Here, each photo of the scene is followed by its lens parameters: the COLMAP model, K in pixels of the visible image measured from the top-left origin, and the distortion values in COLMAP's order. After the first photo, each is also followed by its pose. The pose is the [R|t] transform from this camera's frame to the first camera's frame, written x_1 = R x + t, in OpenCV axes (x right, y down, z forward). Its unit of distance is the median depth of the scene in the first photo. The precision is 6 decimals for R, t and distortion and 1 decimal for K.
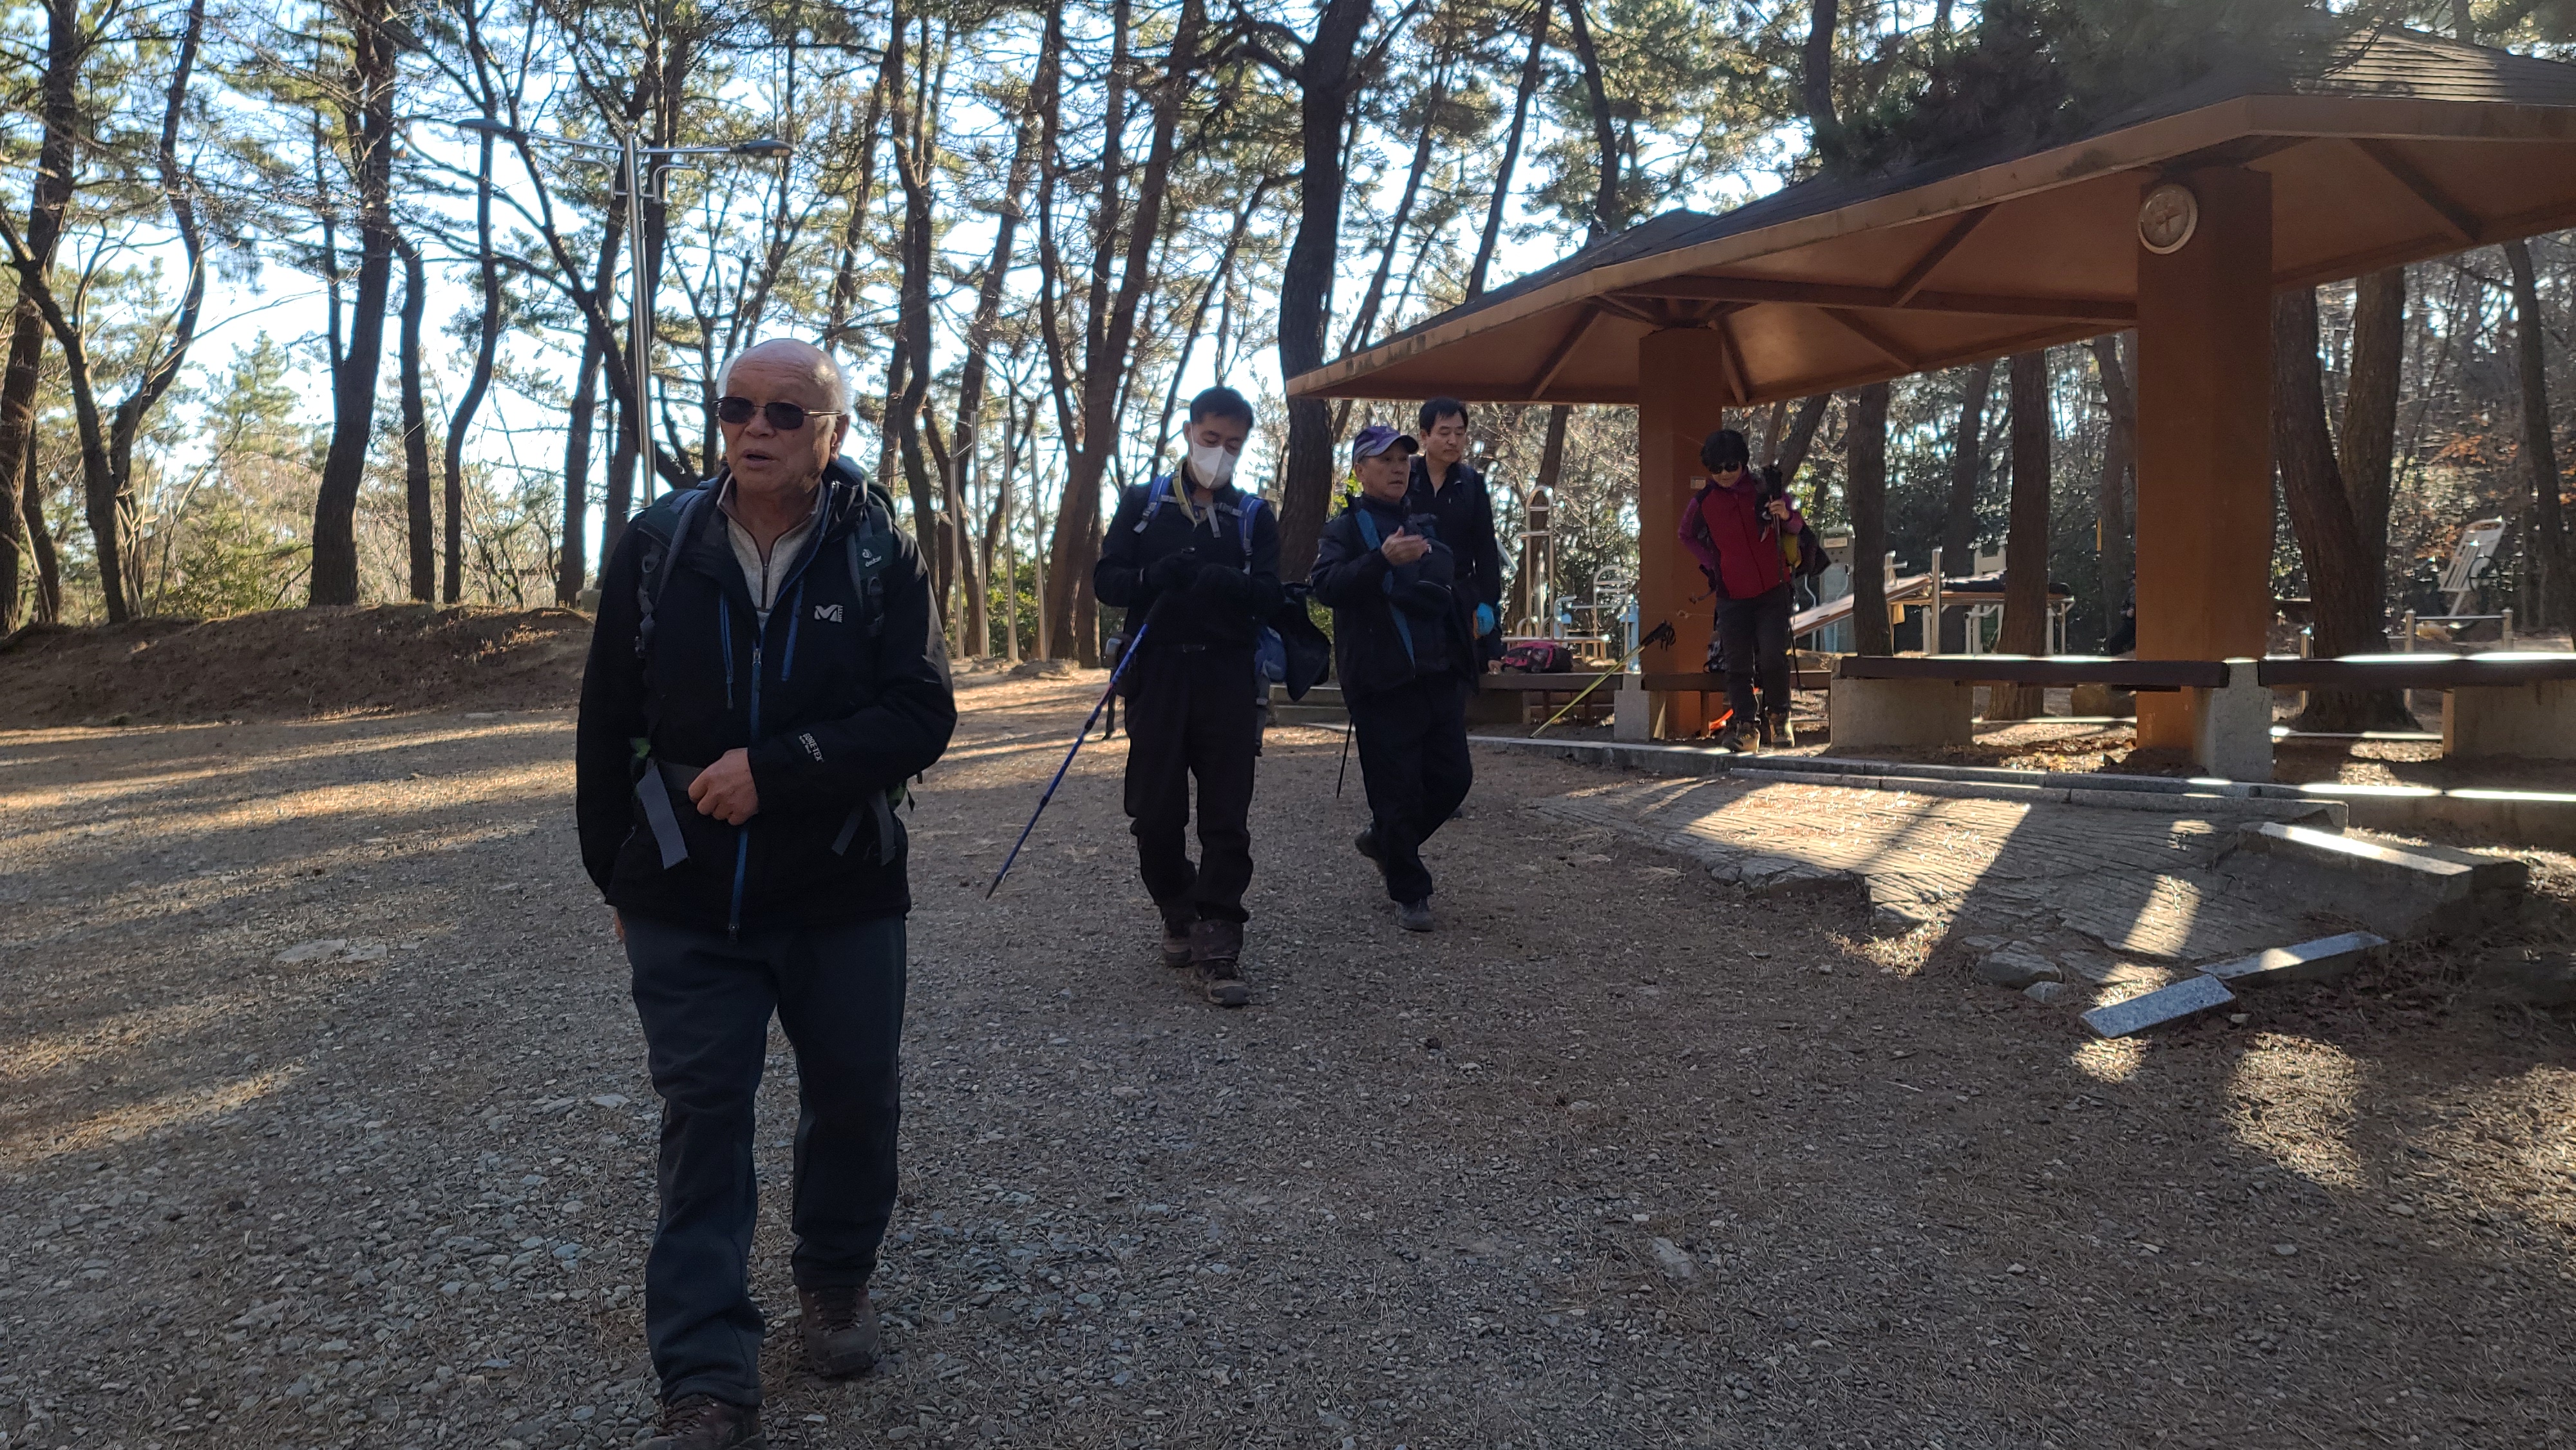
lens RADIAL K [[1937.3, 0, 1317.3], [0, 1937.3, 732.7], [0, 0, 1]] dist [0.208862, -0.223489]
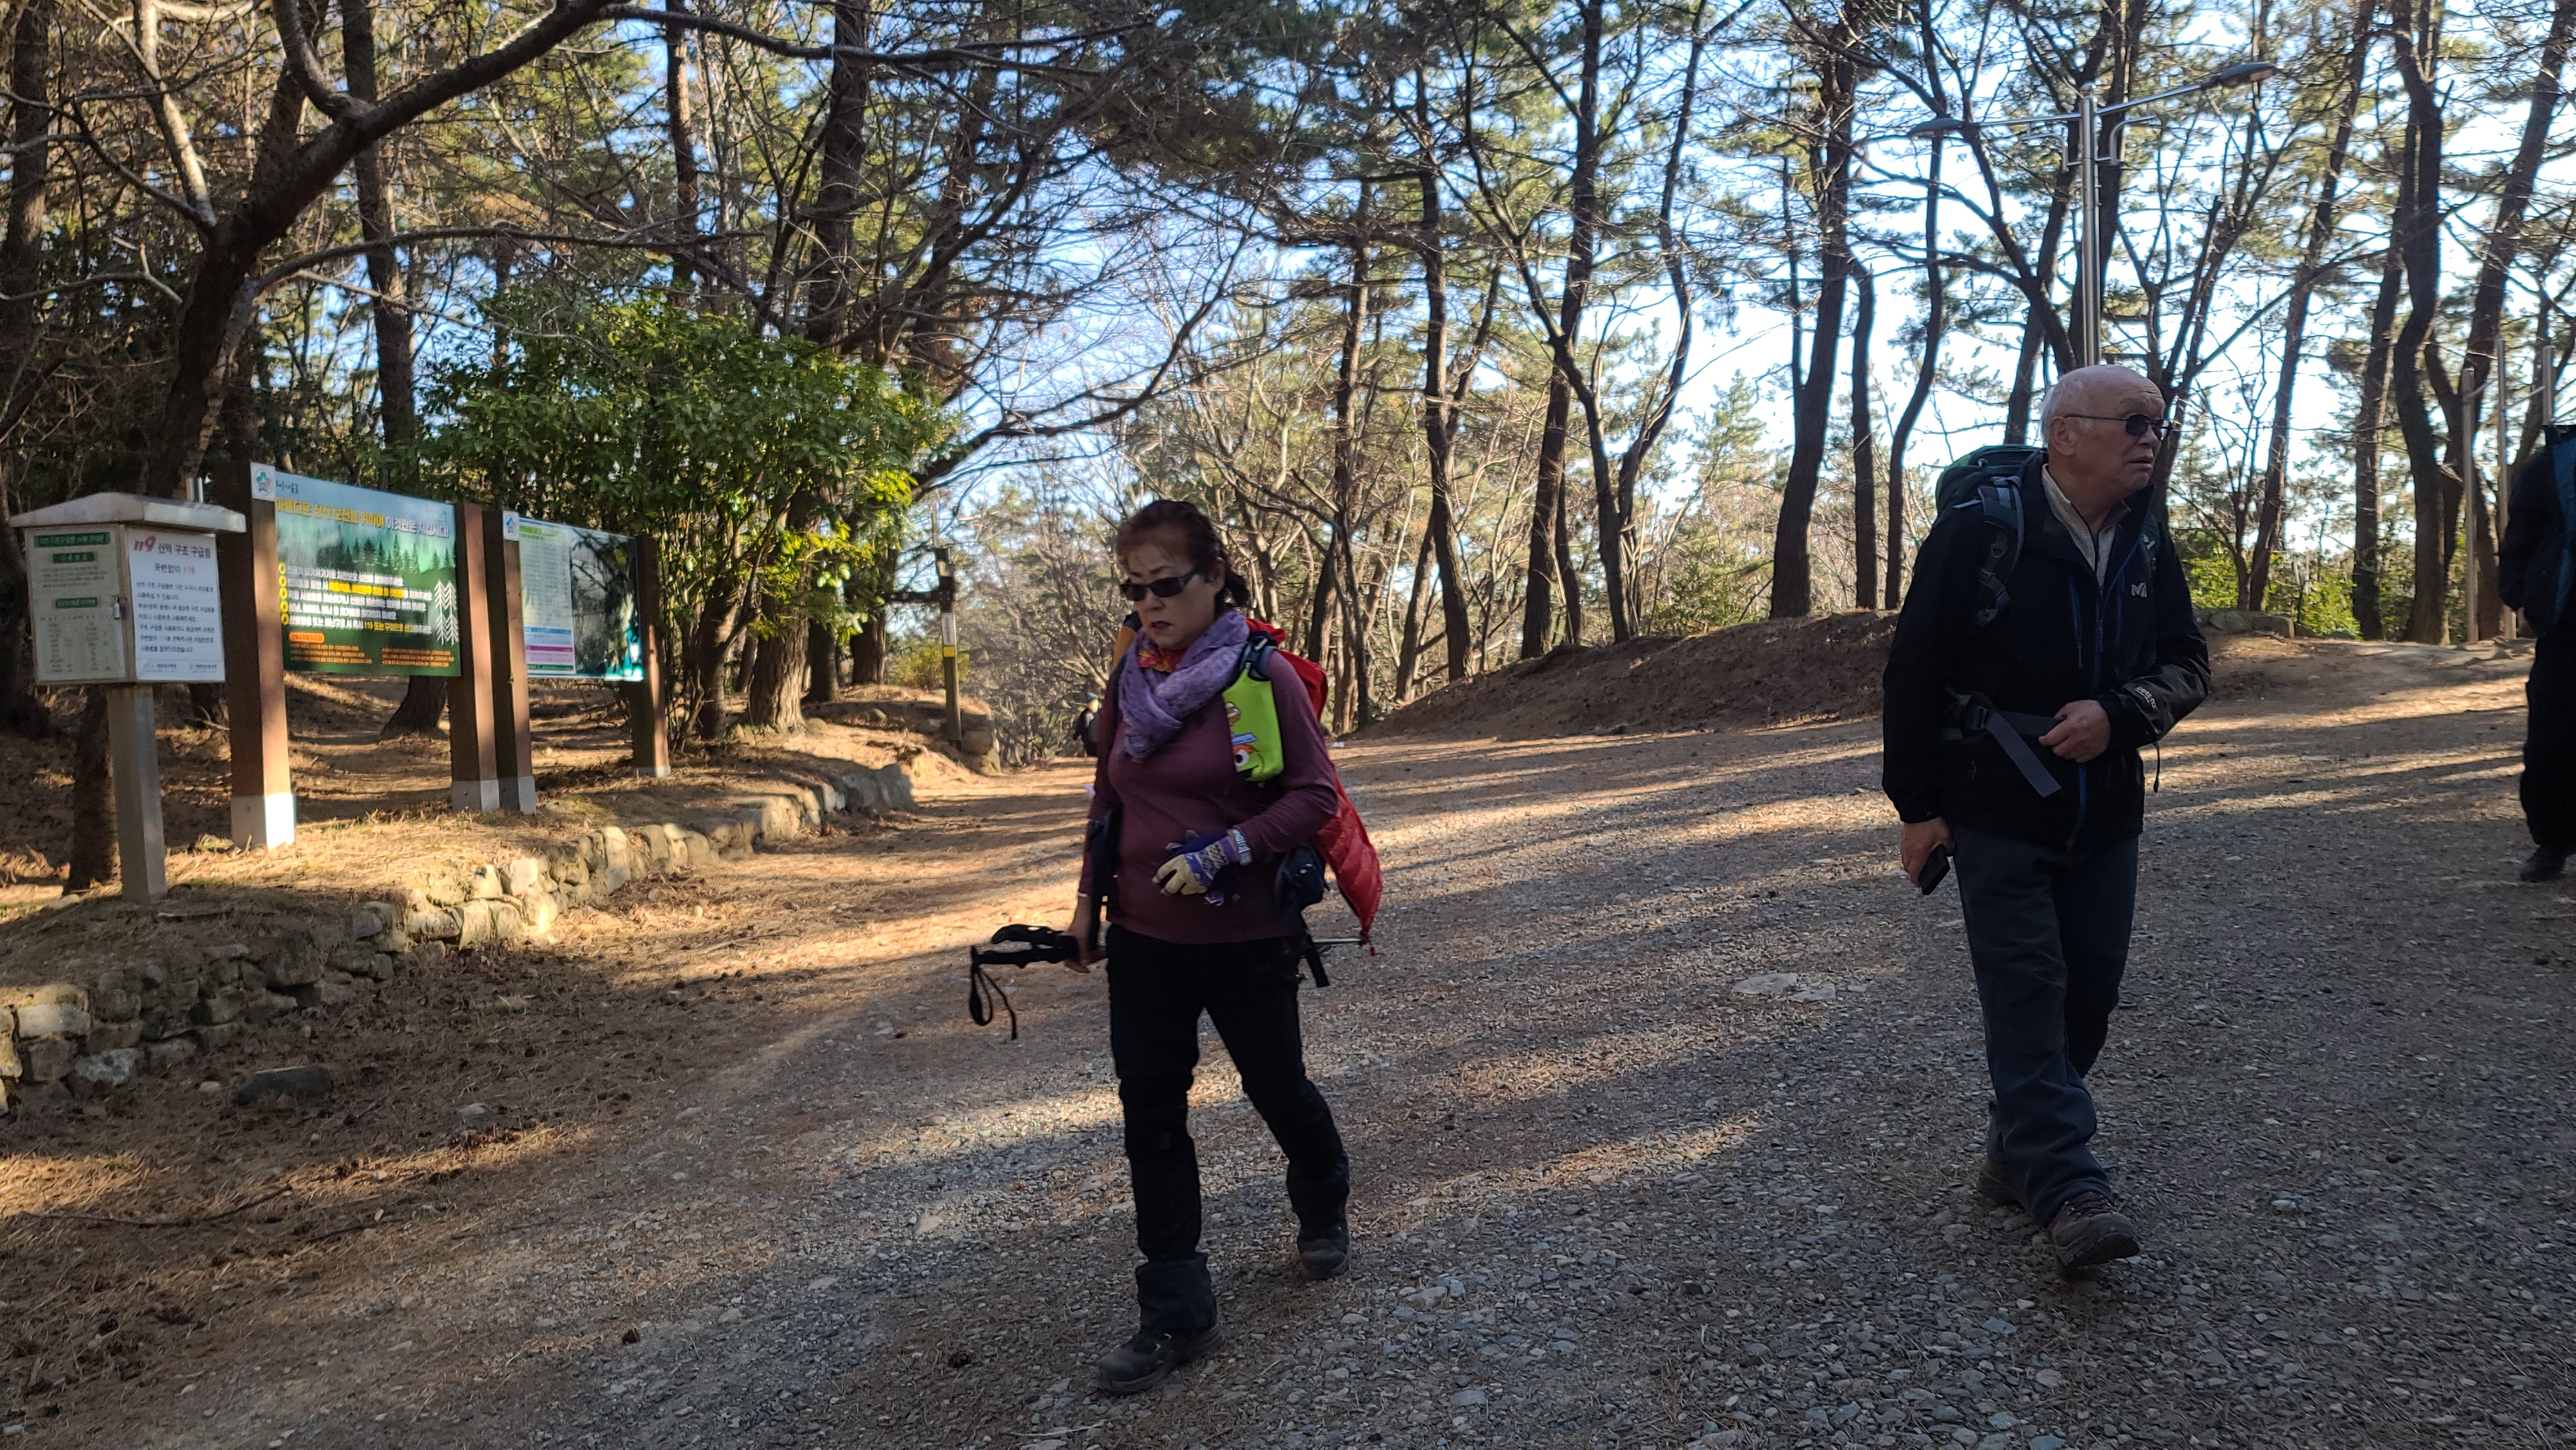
lens RADIAL K [[1786.9, 0, 1285.7], [0, 1786.9, 808.1], [0, 0, 1]] dist [0.073007, -0.129461]
pose [[0.745458, 0.027860, -0.665971, -0.044420], [0.010996, 0.998476, 0.054078, -0.015196], [0.666462, -0.047636, 0.744015, 0.094114]]
